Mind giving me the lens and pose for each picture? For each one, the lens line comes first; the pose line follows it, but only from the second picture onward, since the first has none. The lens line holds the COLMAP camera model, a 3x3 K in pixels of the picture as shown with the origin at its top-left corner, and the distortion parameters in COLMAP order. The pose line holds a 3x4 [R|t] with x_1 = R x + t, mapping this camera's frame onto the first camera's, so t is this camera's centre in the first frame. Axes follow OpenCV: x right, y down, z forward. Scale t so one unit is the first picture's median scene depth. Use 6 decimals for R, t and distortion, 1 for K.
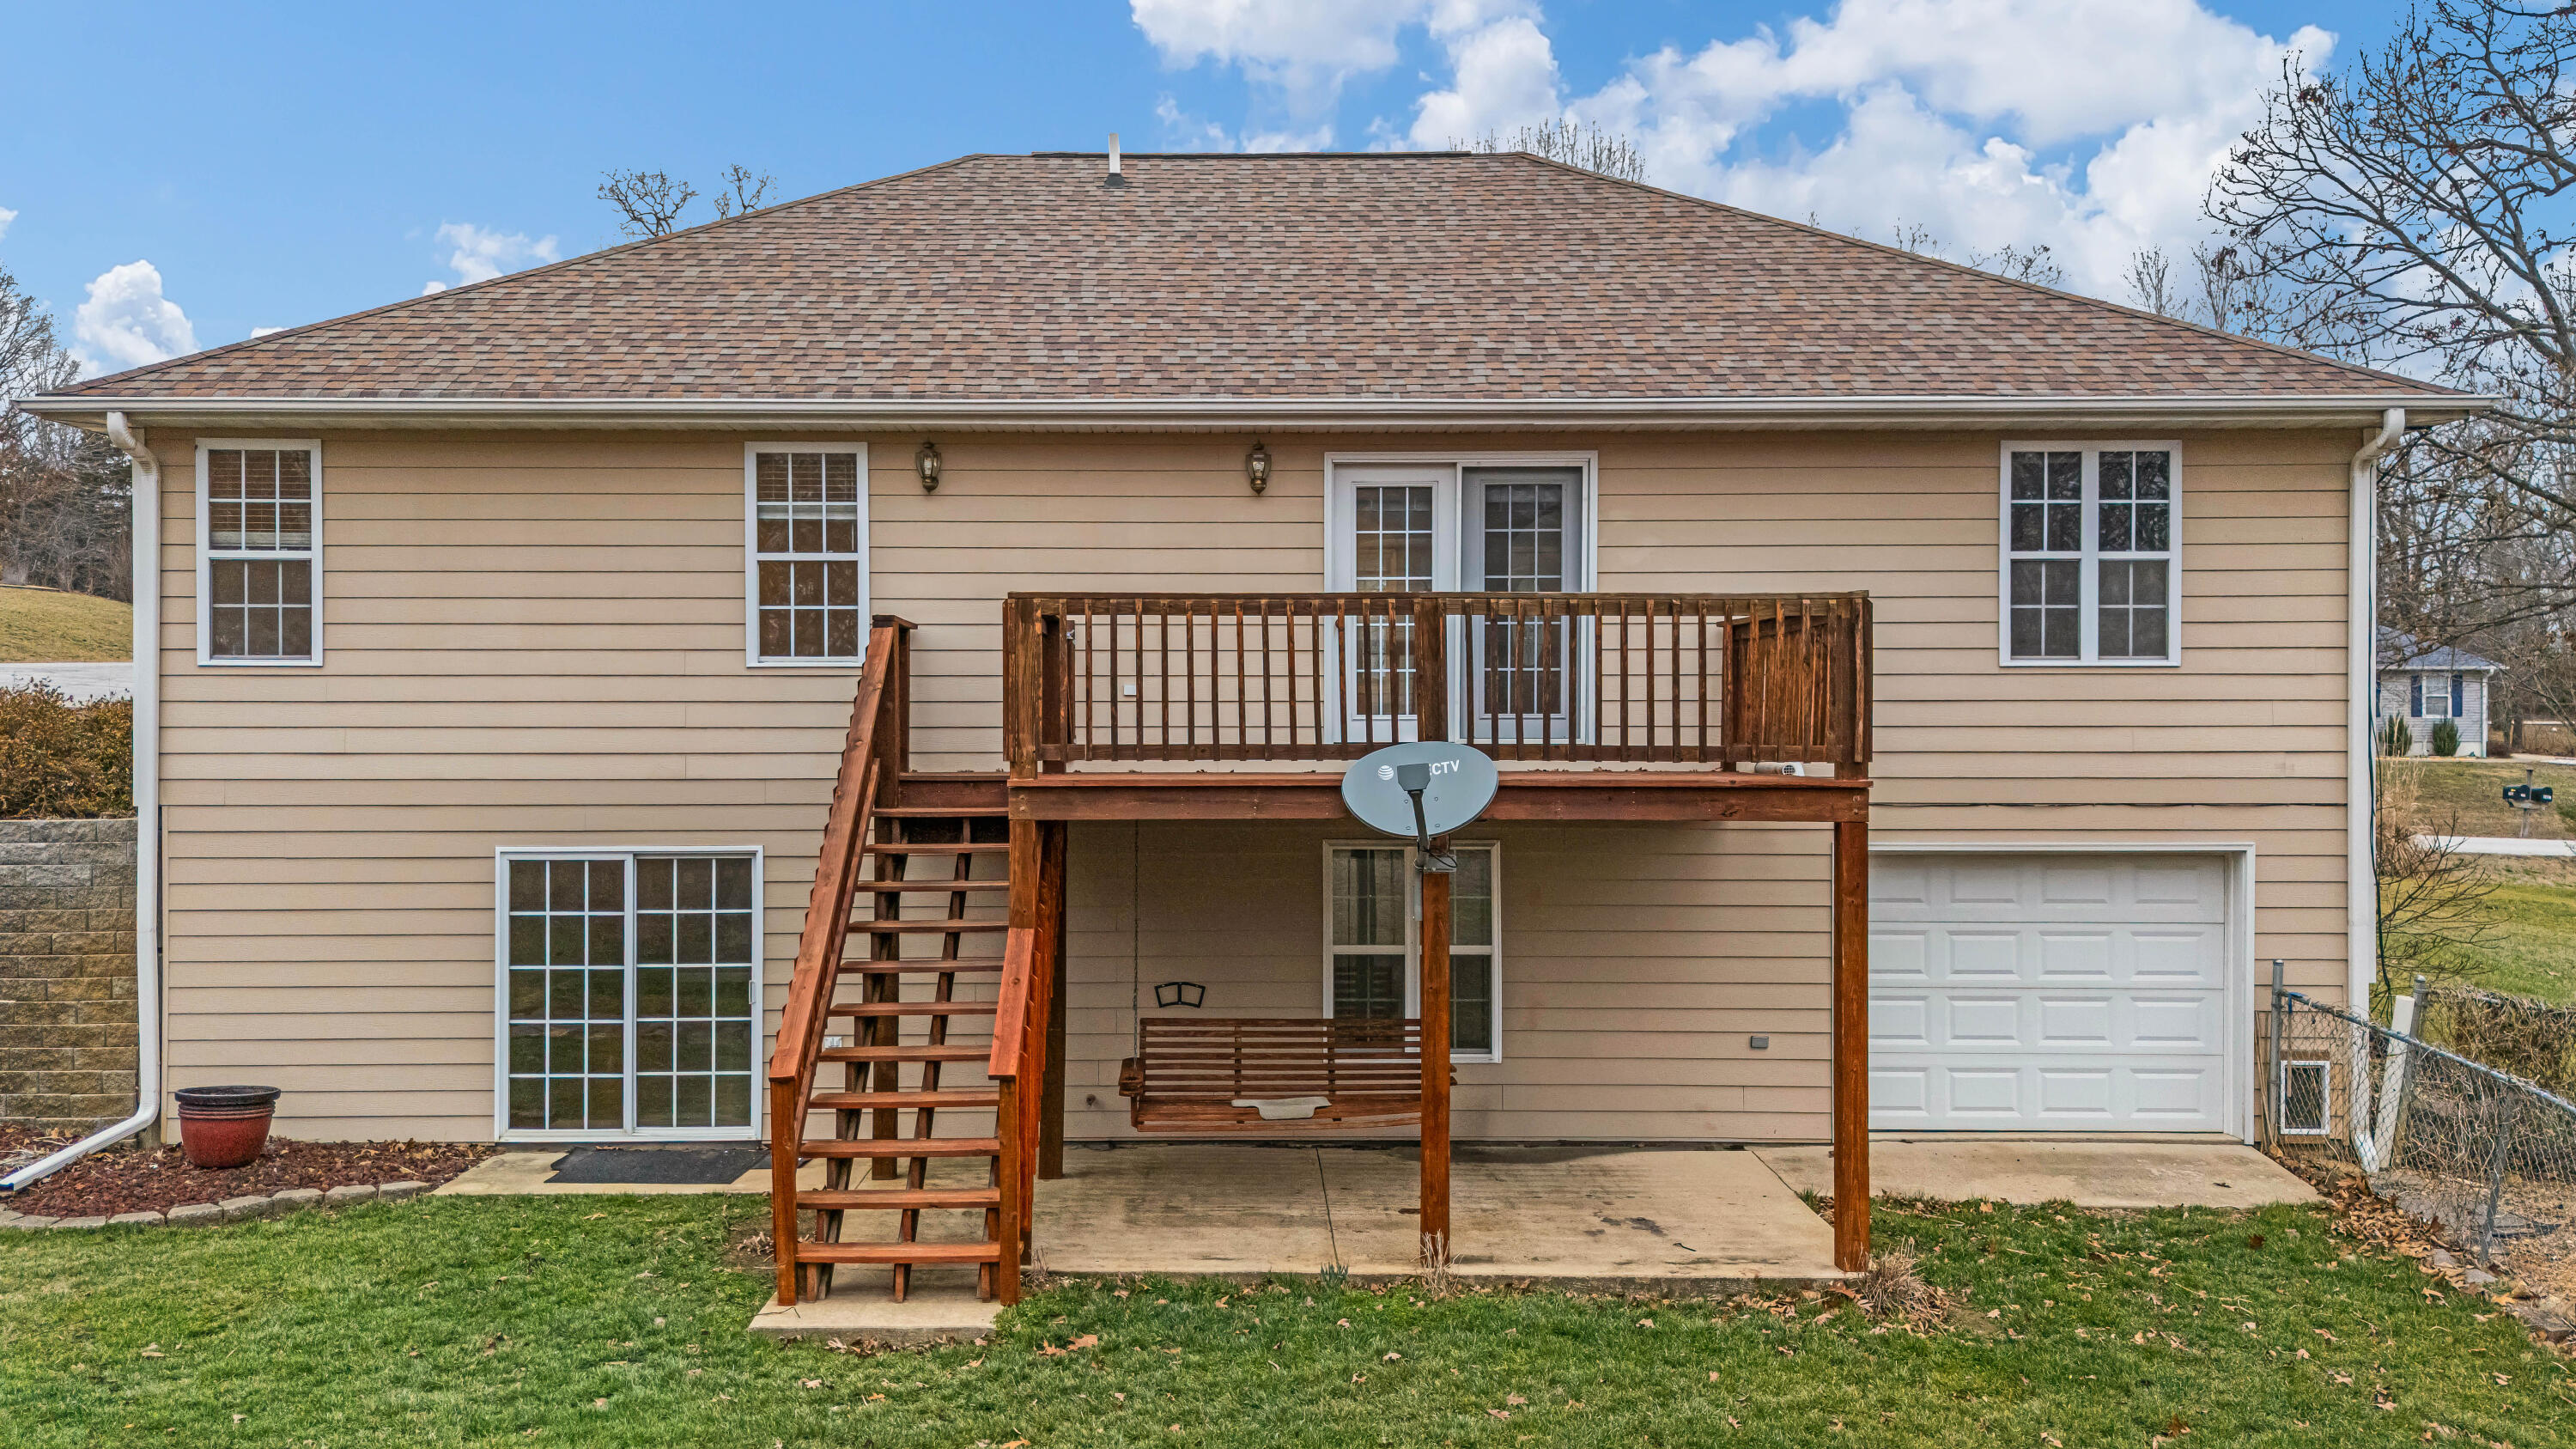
lens RADIAL K [[2041.7, 0, 1288.0], [0, 2041.7, 724.5], [0, 0, 1]] dist [0.051505, -0.001162]
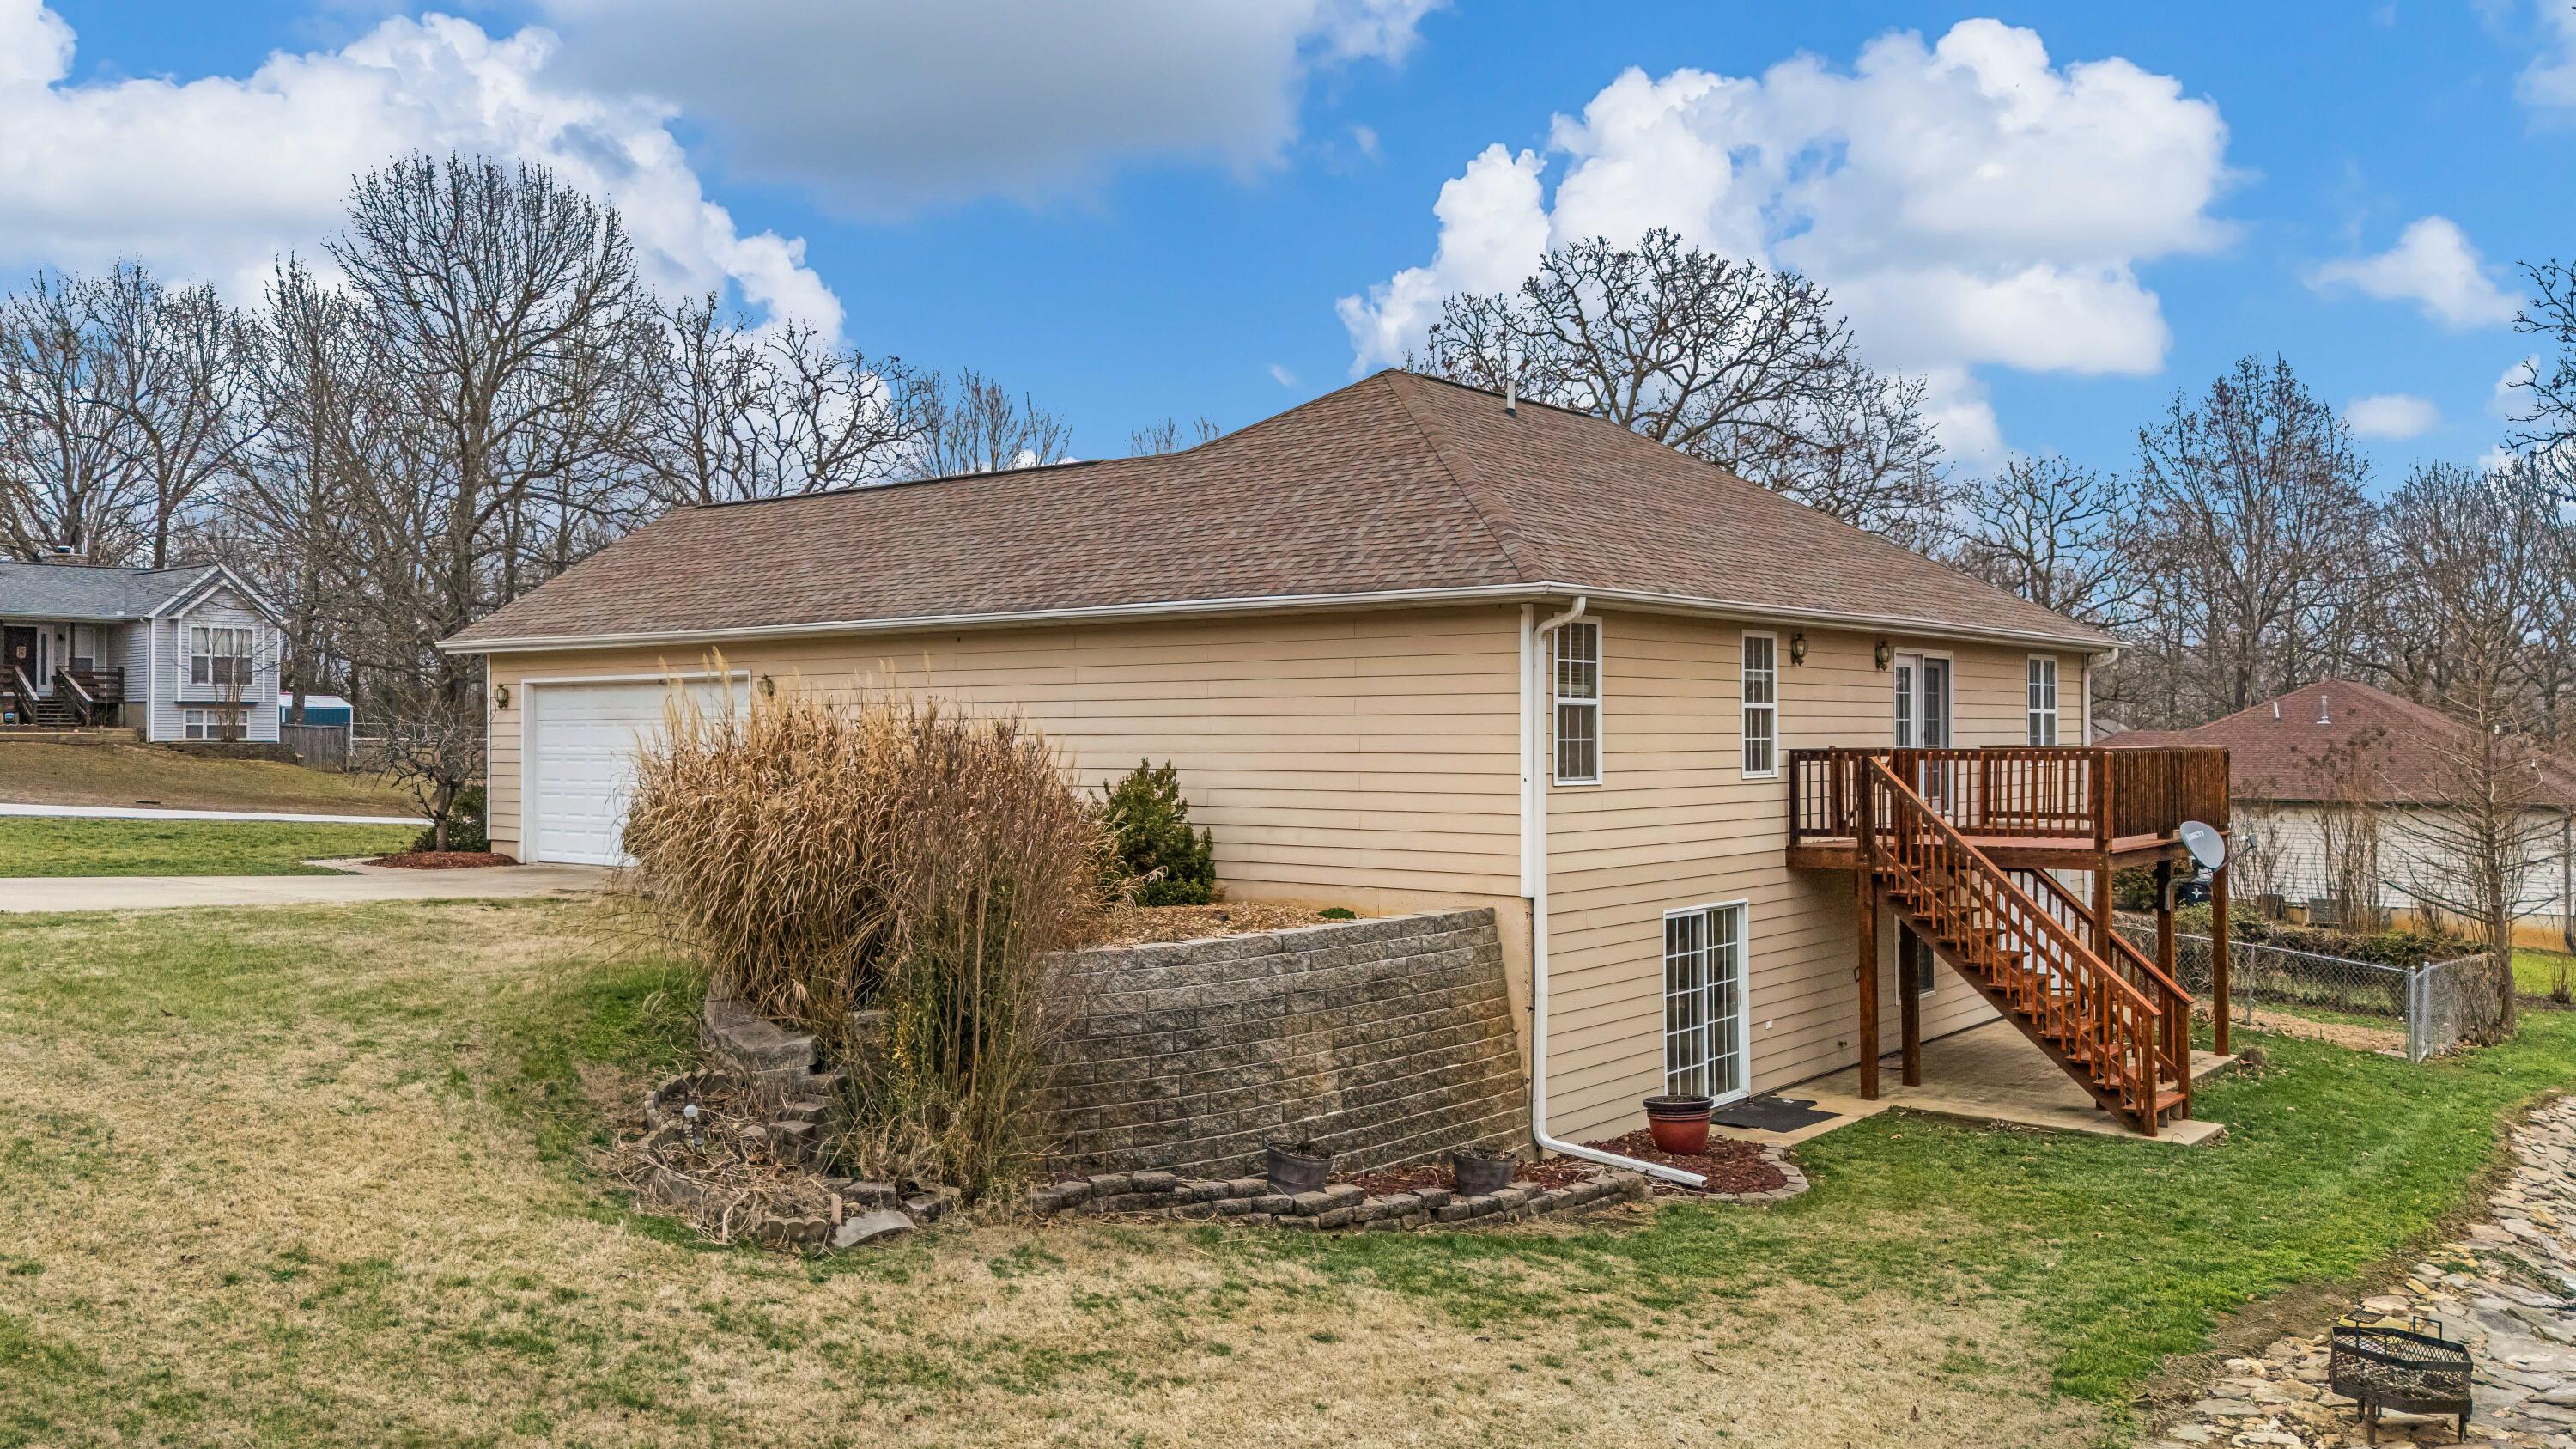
lens RADIAL K [[2041.7, 0, 1288.0], [0, 2041.7, 724.5], [0, 0, 1]] dist [0.051505, -0.001162]
pose [[0.613039, -0.000380, 0.790052, -1.656765], [0.023738, 0.999557, -0.017939, -0.048481], [-0.789696, 0.029752, 0.612777, 0.344978]]
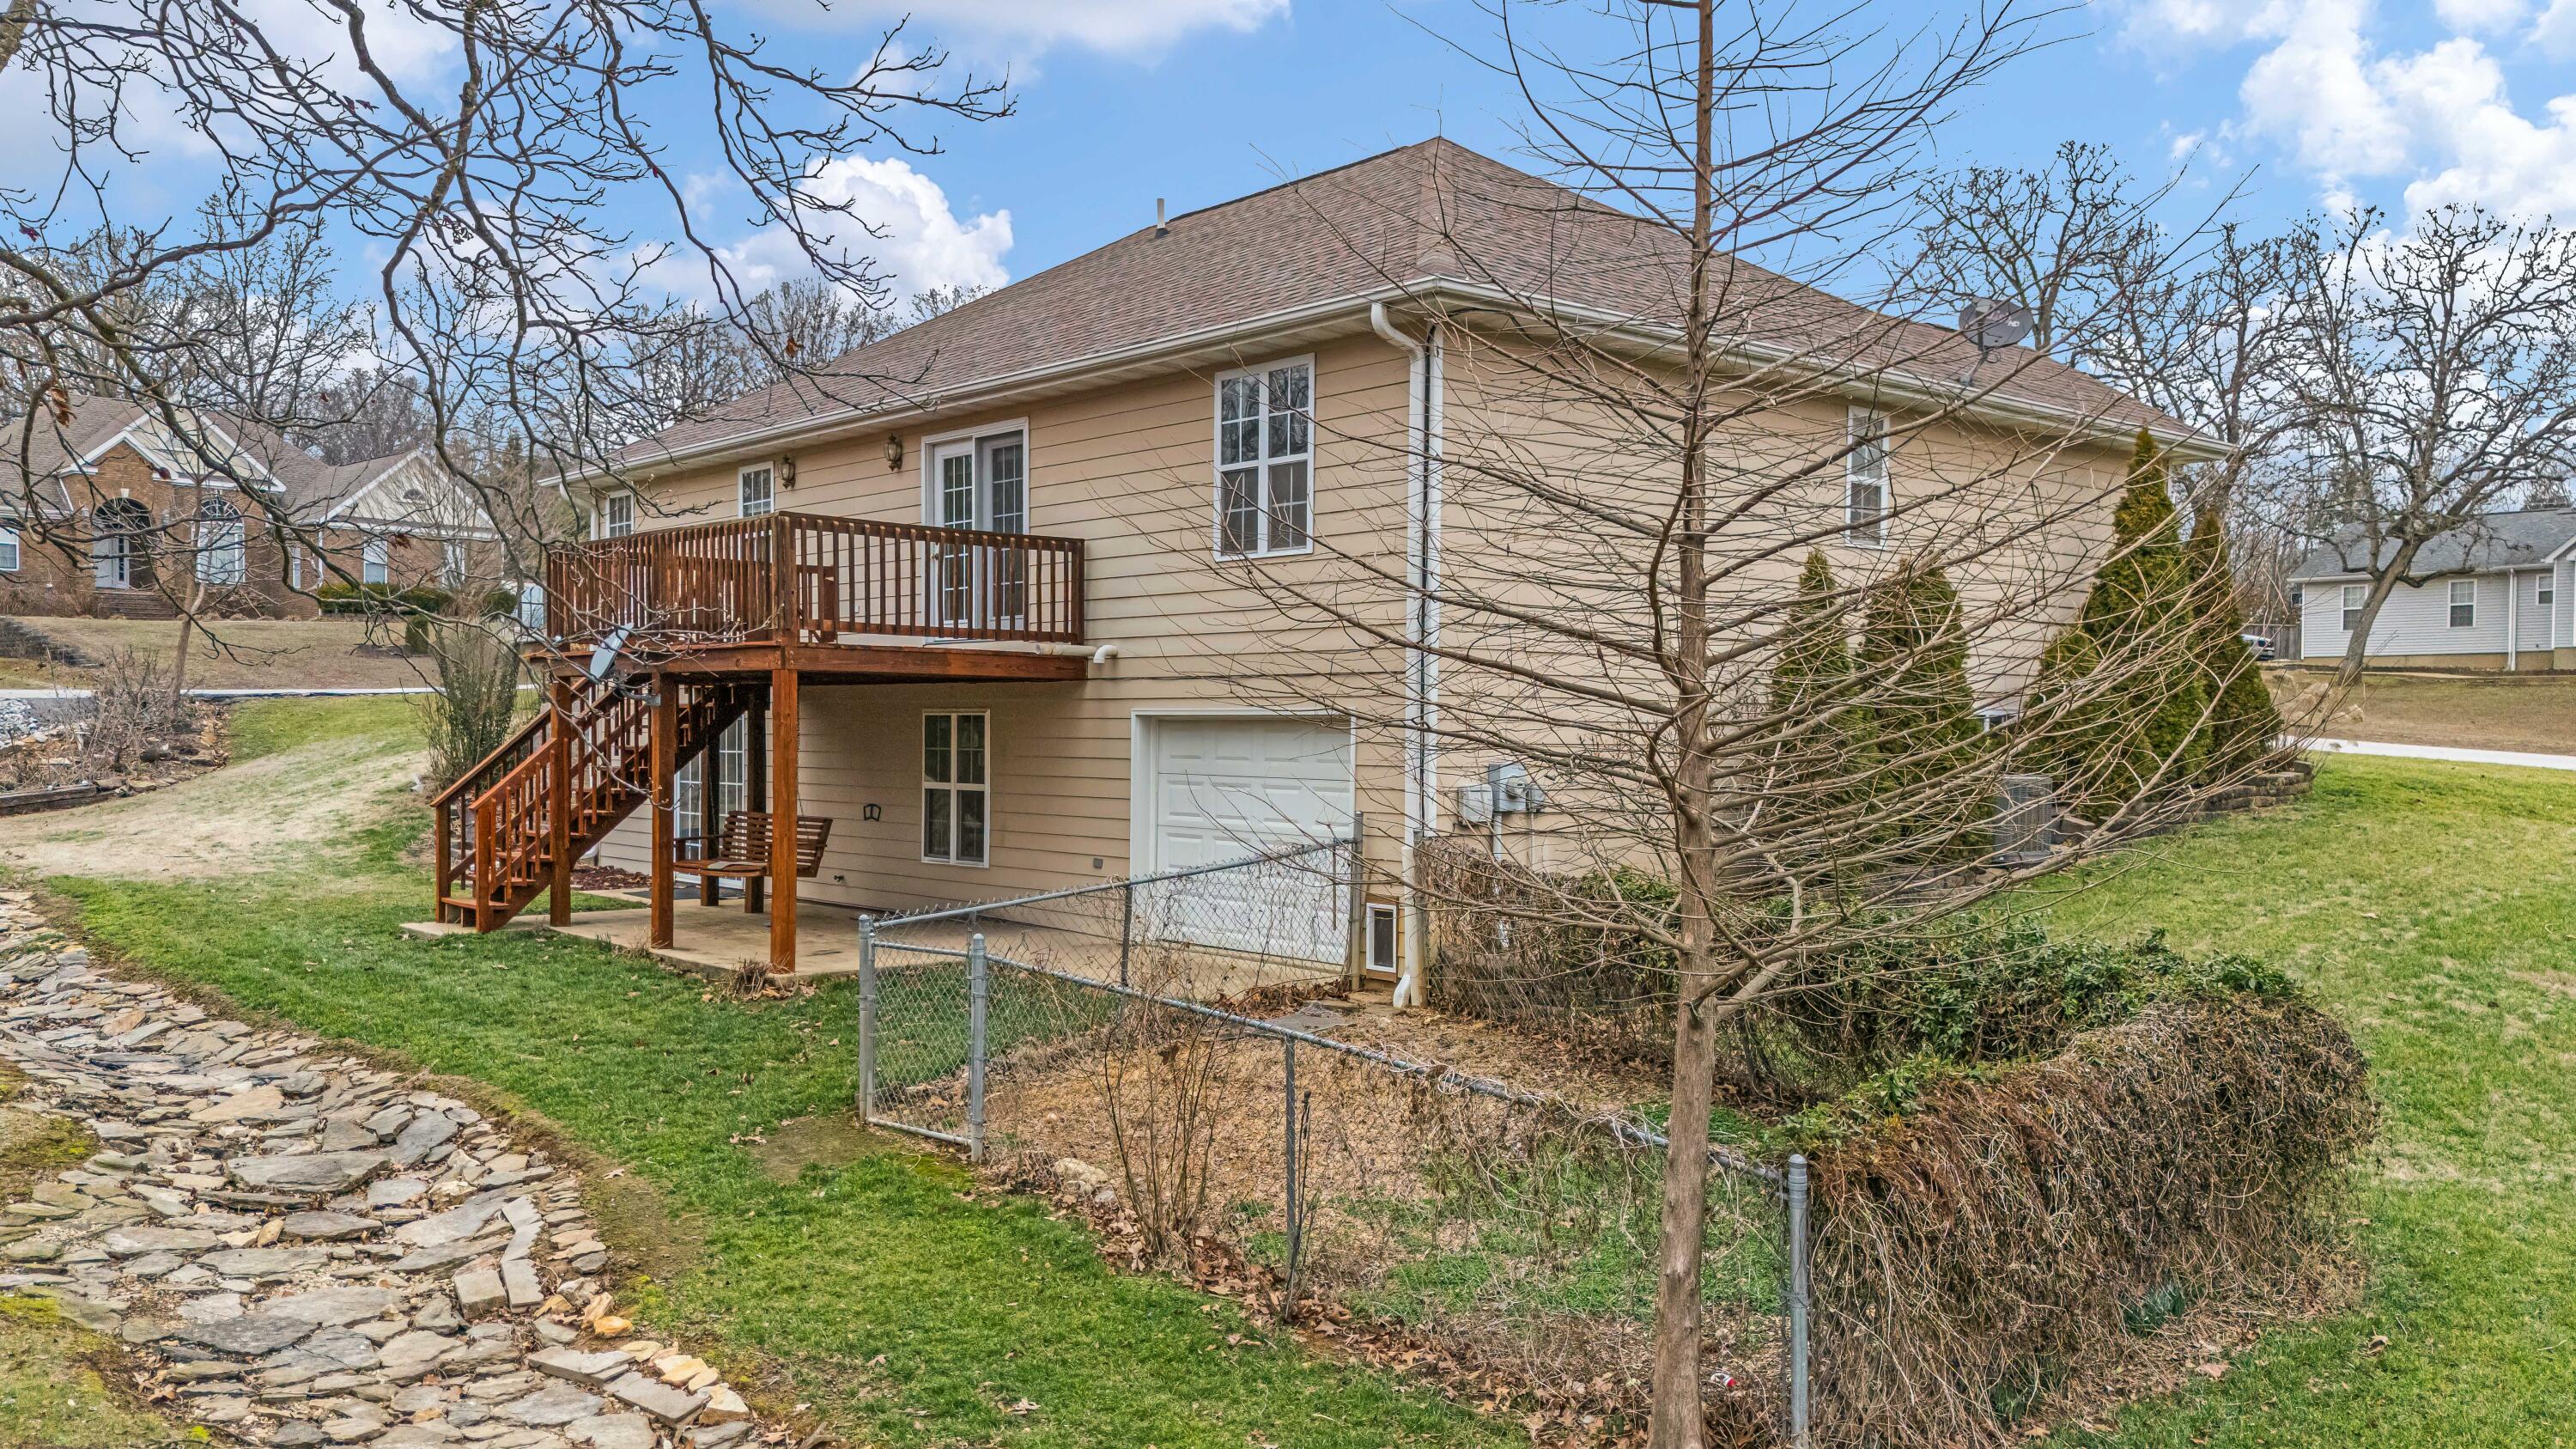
lens RADIAL K [[2041.7, 0, 1288.0], [0, 2041.7, 724.5], [0, 0, 1]] dist [0.051505, -0.001162]
pose [[0.665675, 0.003810, -0.746232, 1.237489], [-0.013596, 0.999883, -0.007023, 0.073406], [0.746118, 0.014821, 0.665649, 0.231919]]
